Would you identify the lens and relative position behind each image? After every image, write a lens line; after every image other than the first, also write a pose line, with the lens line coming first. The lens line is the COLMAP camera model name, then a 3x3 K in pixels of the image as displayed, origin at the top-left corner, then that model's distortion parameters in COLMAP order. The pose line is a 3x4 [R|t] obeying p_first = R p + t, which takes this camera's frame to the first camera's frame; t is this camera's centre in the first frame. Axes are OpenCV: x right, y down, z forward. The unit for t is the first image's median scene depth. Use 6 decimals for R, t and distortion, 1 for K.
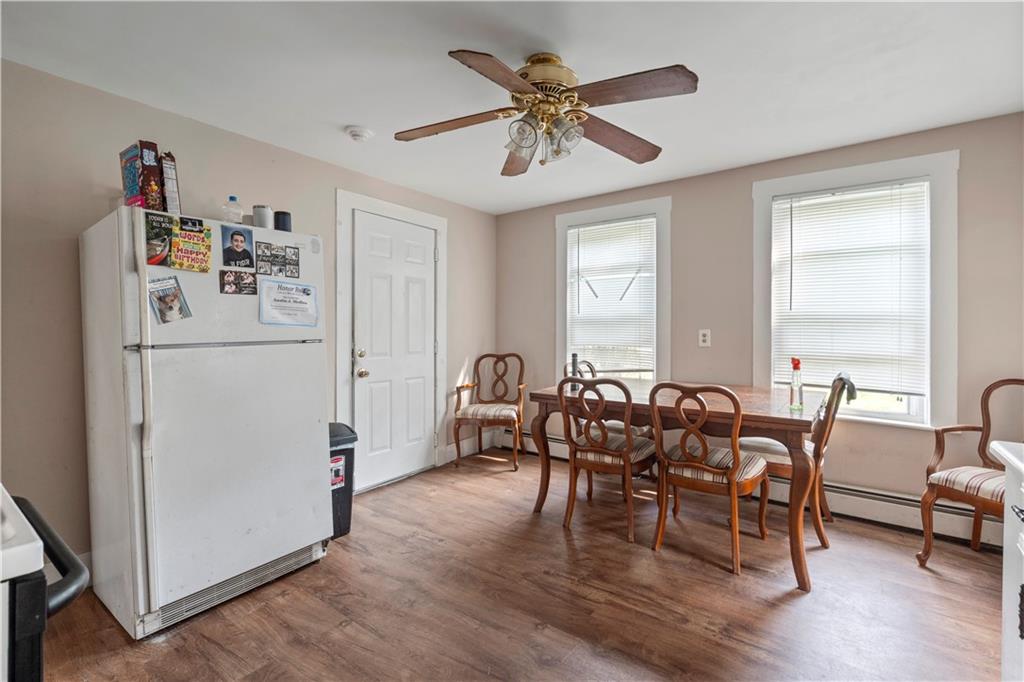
lens RADIAL K [[465.0, 0, 516.3], [0, 465.0, 330.5], [0, 0, 1]] dist [-0.001680, -0.000008]
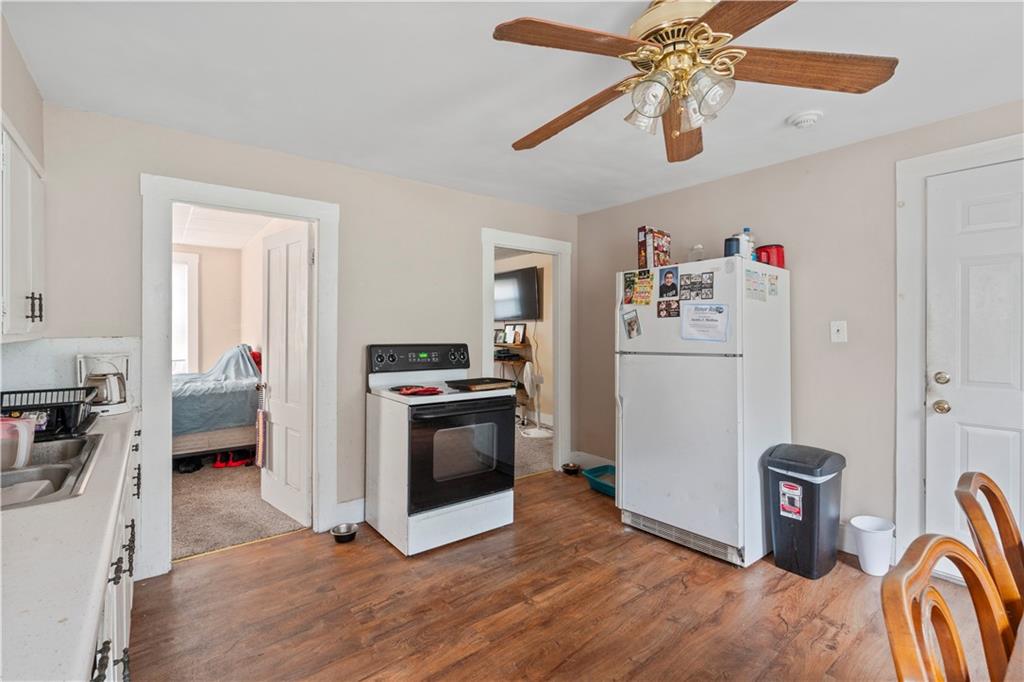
lens RADIAL K [[465.0, 0, 516.3], [0, 465.0, 330.5], [0, 0, 1]] dist [-0.001680, -0.000008]
pose [[-0.258062, 0.000615, -0.966128, 0.804323], [0.003170, 0.999995, -0.000211, -0.039799], [0.966123, -0.003117, -0.258063, 0.898401]]
